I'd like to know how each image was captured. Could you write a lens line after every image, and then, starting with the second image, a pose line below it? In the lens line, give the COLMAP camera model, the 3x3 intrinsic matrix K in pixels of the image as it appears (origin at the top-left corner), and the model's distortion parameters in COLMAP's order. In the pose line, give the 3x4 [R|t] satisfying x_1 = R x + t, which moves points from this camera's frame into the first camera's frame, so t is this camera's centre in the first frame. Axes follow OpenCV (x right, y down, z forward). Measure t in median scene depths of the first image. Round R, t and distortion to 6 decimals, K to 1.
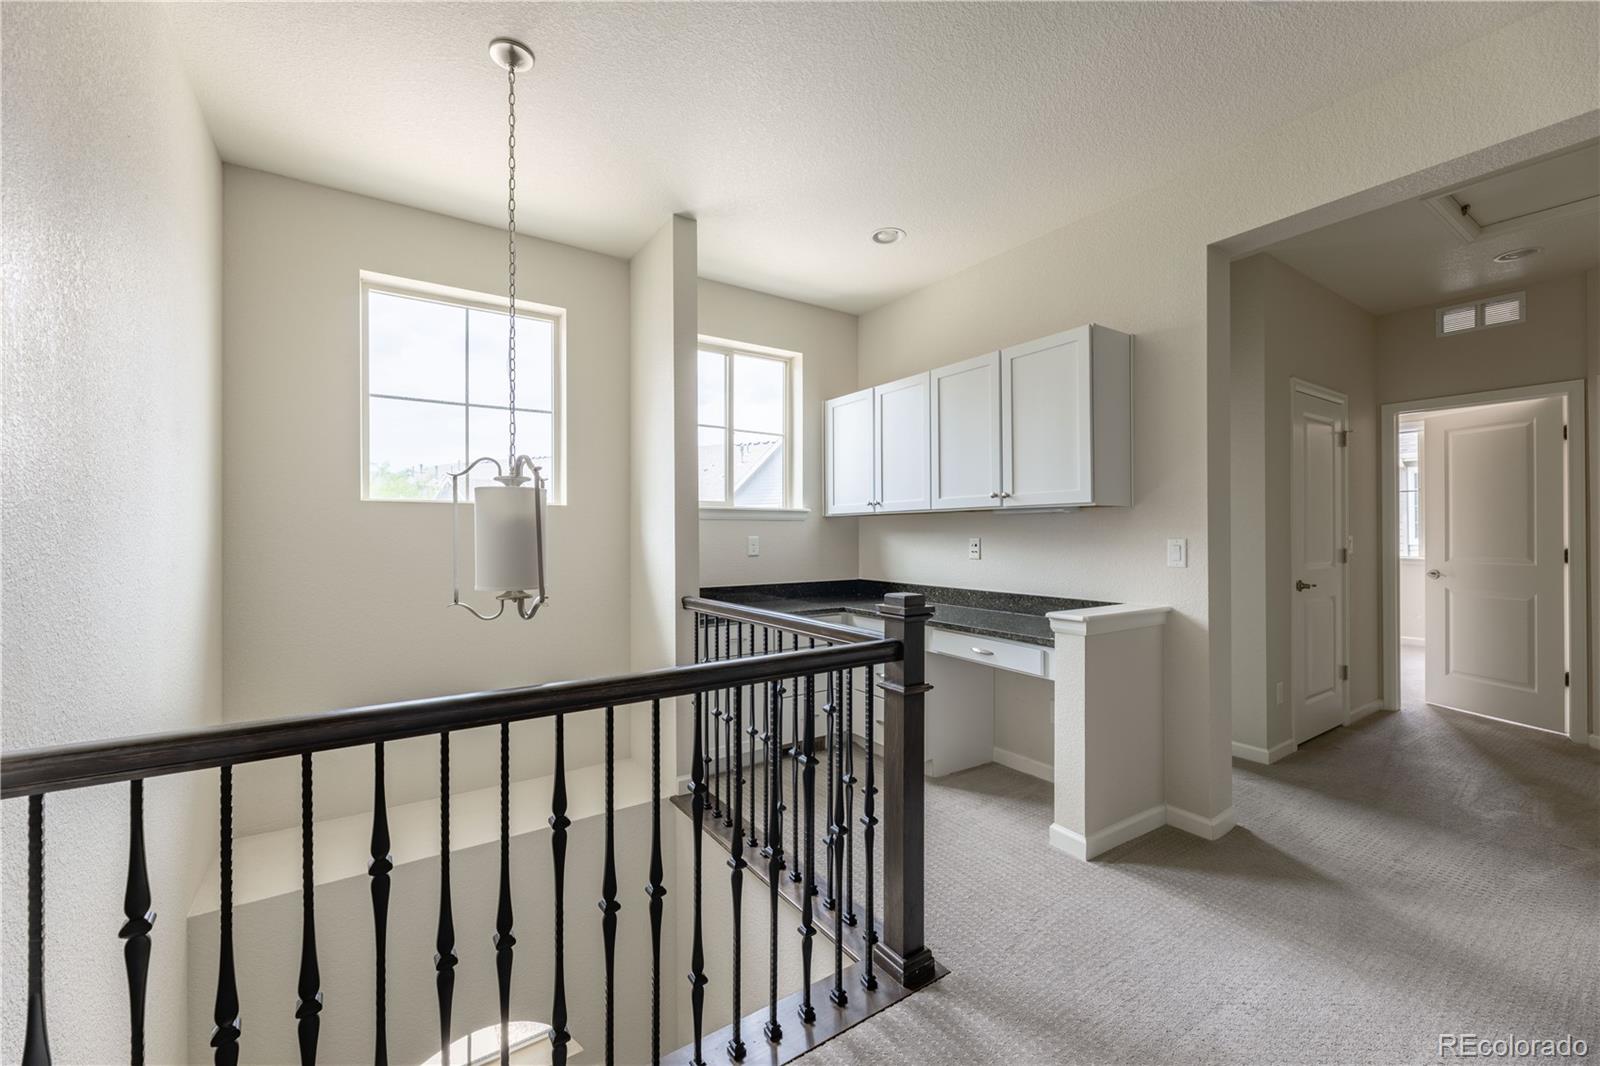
lens RADIAL K [[647.4, 0, 795.5], [0, 647.4, 530.1], [0, 0, 1]] dist [0.001356, 0.000018]
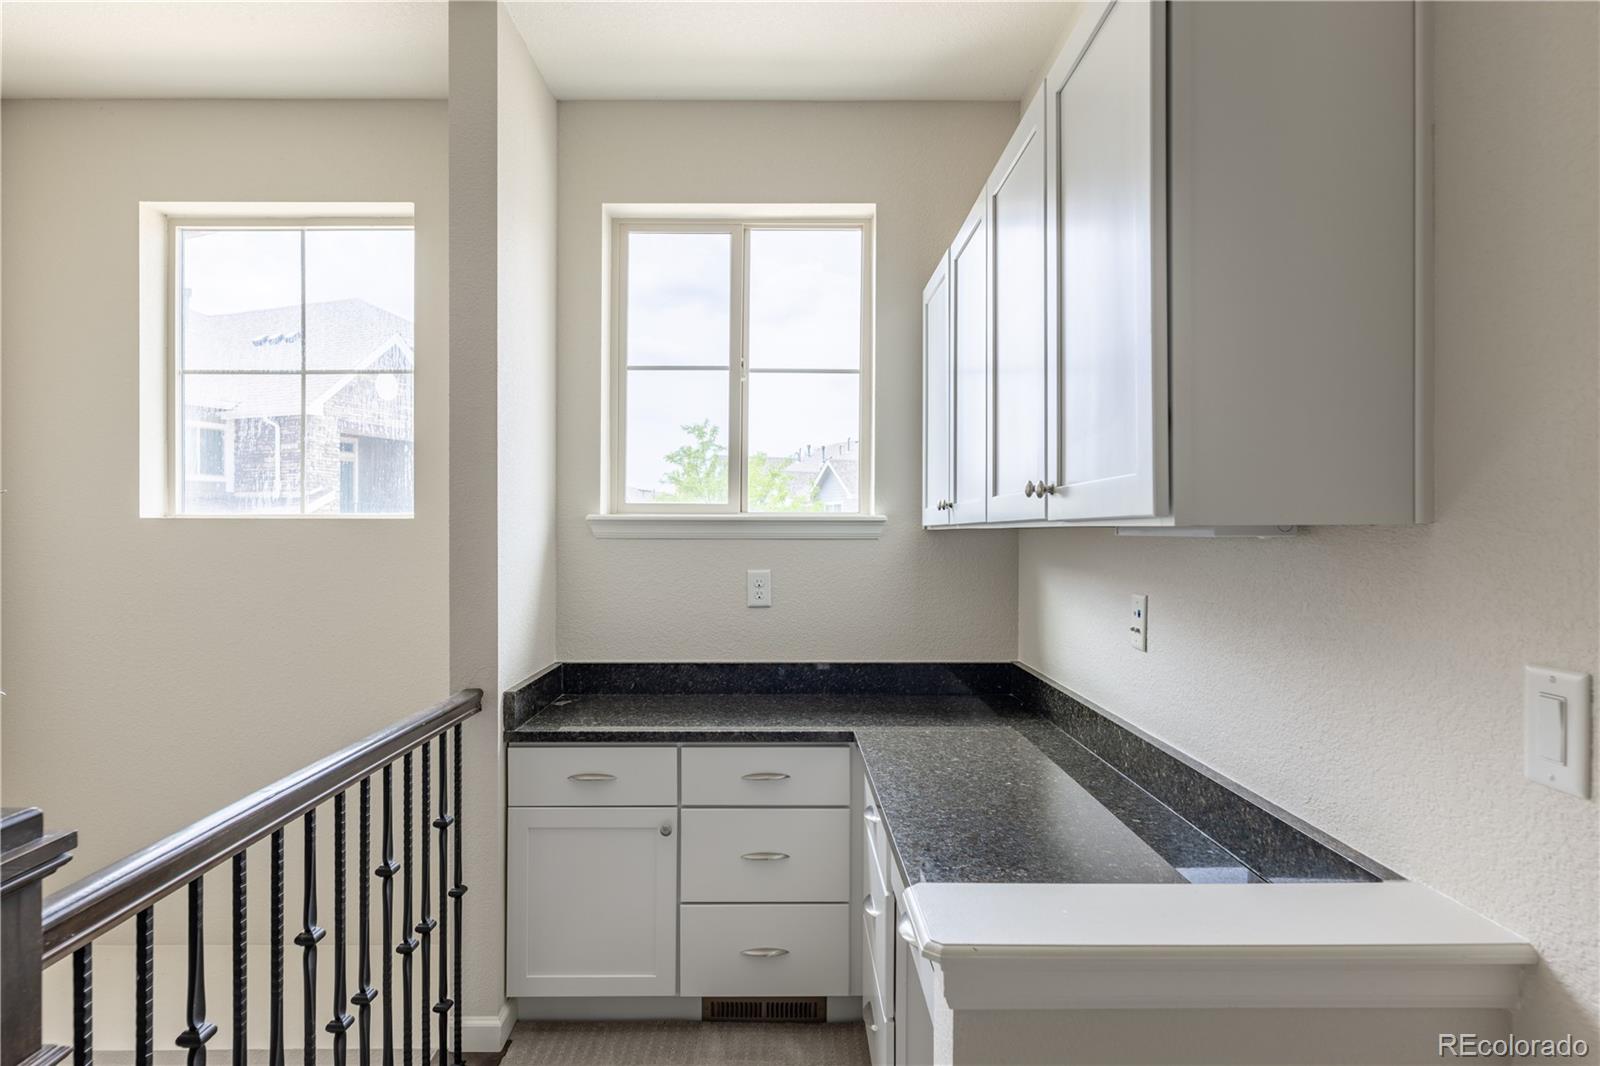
lens RADIAL K [[929.6, 0, 800.0], [0, 929.6, 533.0], [0, 0, 1]] dist [-0.001115, -0.001667]
pose [[0.833343, 0.000702, -0.552756, 0.378154], [0.003532, 0.999972, 0.006596, -0.025756], [0.552745, -0.007449, 0.833317, 0.395533]]
